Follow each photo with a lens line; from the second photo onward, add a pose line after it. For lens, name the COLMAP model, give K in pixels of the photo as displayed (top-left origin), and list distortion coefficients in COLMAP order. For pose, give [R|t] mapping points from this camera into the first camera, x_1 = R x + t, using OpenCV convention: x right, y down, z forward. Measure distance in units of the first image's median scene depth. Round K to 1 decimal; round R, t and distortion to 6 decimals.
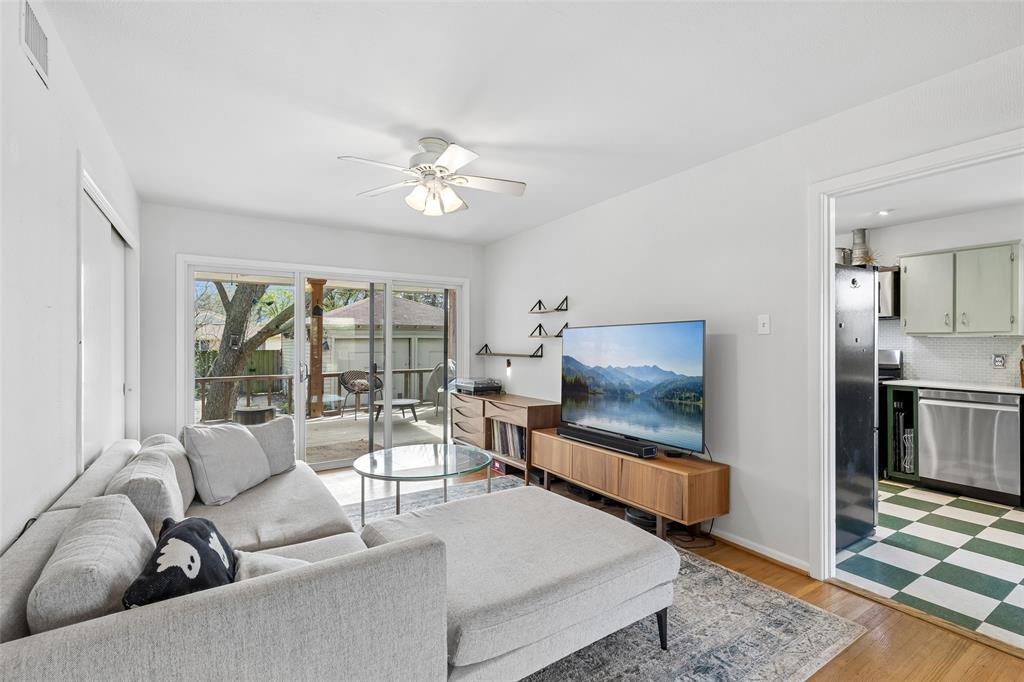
lens RADIAL K [[466.6, 0, 515.2], [0, 466.6, 341.8], [0, 0, 1]] dist [0.010558, -0.000183]
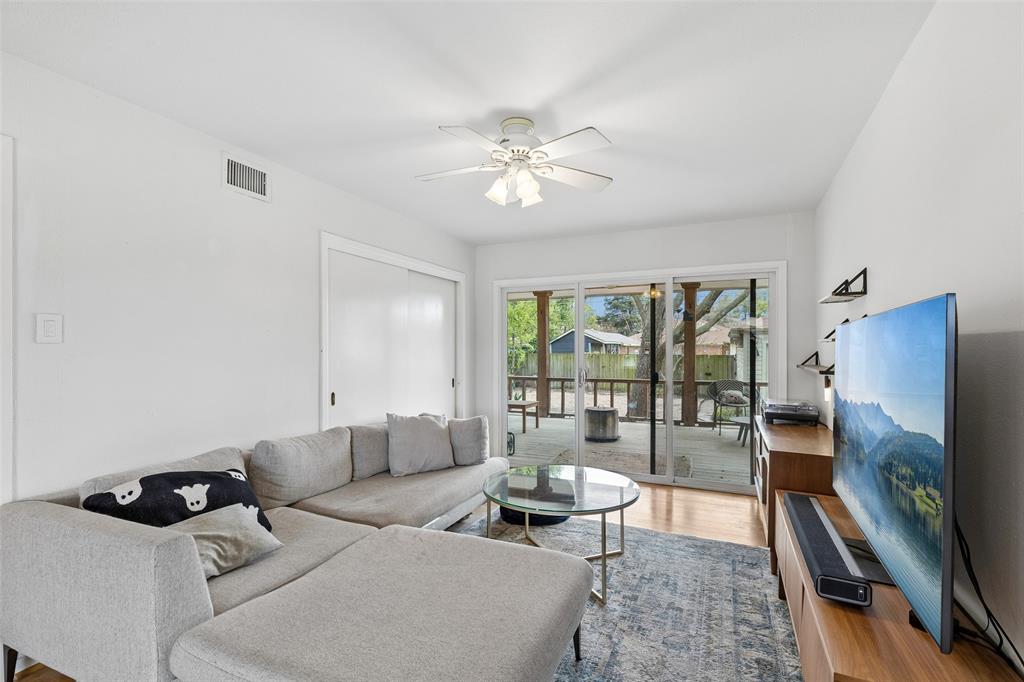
lens RADIAL K [[466.6, 0, 515.2], [0, 466.6, 341.8], [0, 0, 1]] dist [0.010558, -0.000183]
pose [[0.537752, -0.010896, -0.843033, 0.337023], [0.002796, 0.999934, -0.011140, -0.003739], [0.843099, 0.003634, 0.537747, 0.317596]]
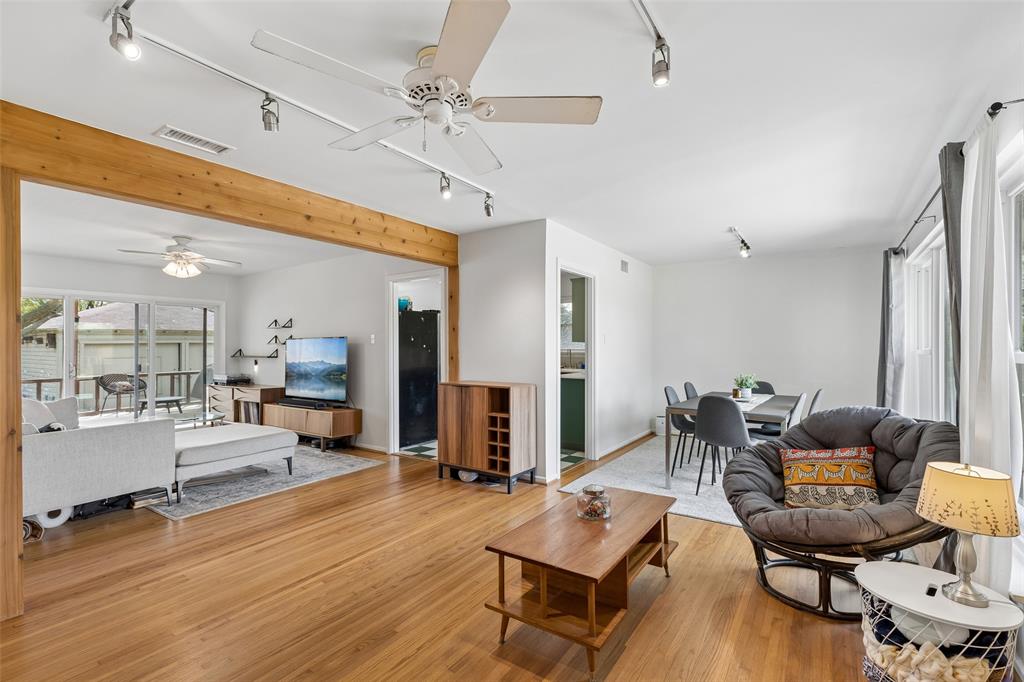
lens RADIAL K [[466.6, 0, 515.2], [0, 466.6, 341.8], [0, 0, 1]] dist [0.010558, -0.000183]
pose [[0.925083, -0.002603, 0.379755, 0.196361], [0.004442, 0.999982, -0.003964, -0.008836], [-0.379738, 0.005354, 0.925079, -0.696313]]
